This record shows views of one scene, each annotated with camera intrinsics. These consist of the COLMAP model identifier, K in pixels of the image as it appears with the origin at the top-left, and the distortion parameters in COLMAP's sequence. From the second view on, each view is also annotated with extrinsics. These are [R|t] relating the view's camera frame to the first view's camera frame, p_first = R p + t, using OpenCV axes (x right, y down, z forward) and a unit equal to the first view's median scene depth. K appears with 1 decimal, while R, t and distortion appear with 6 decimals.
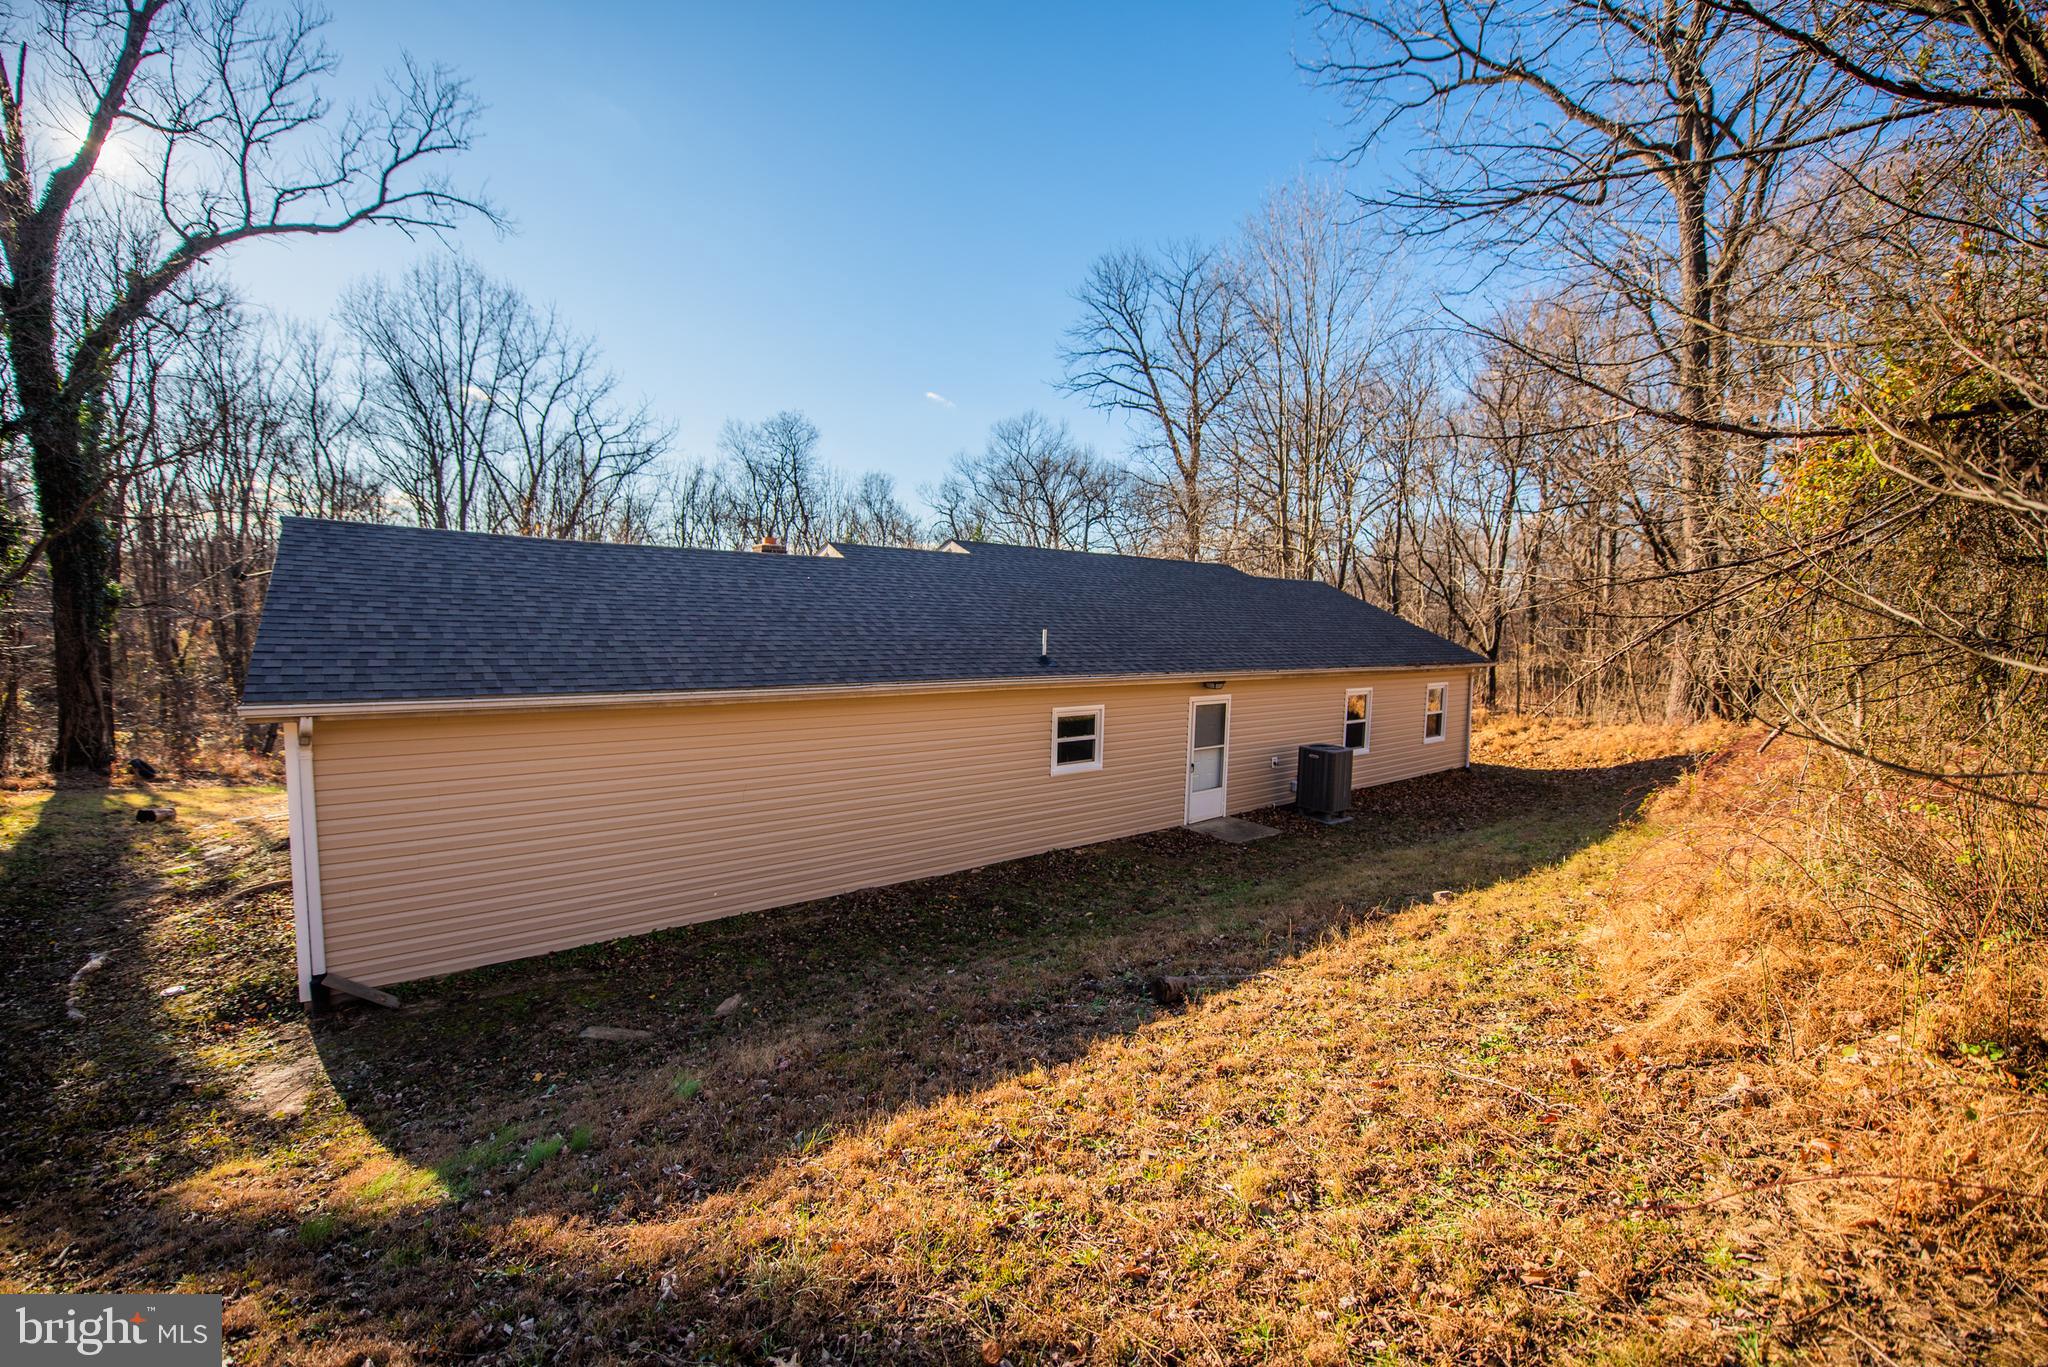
lens RADIAL K [[834.1, 0, 1029.6], [0, 834.1, 684.2], [0, 0, 1]] dist [-0.018061, -0.001692]
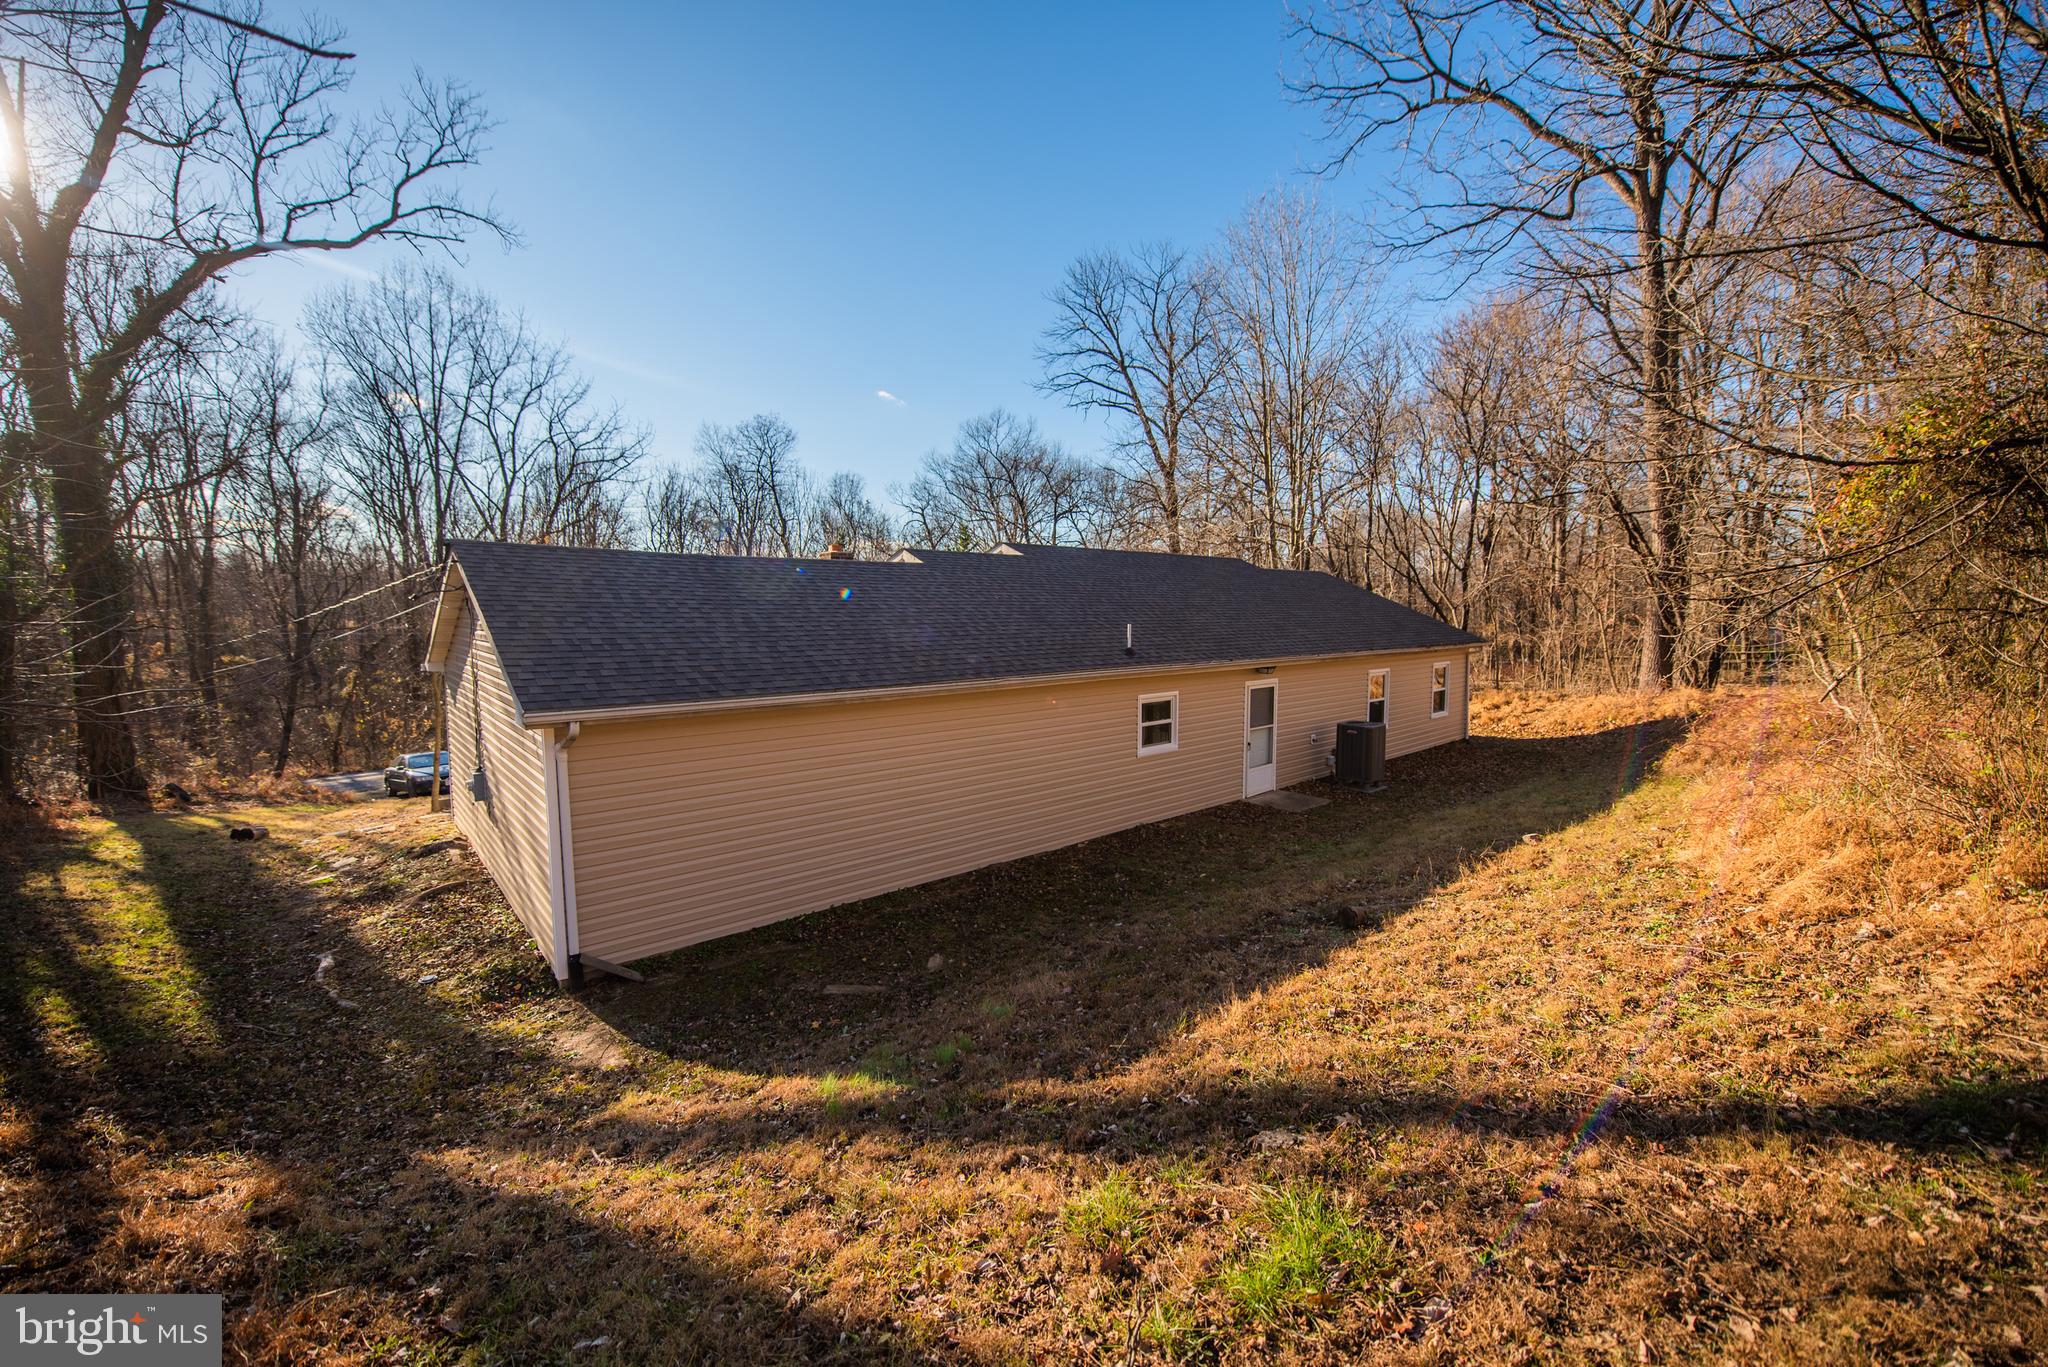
lens RADIAL K [[834.1, 0, 1031.5], [0, 834.1, 684.5], [0, 0, 1]] dist [-0.018061, -0.001692]
pose [[0.997660, -0.035058, 0.058703, -0.126384], [0.034672, 0.999370, 0.007586, 0.000762], [-0.058932, -0.005532, 0.998247, -0.064052]]
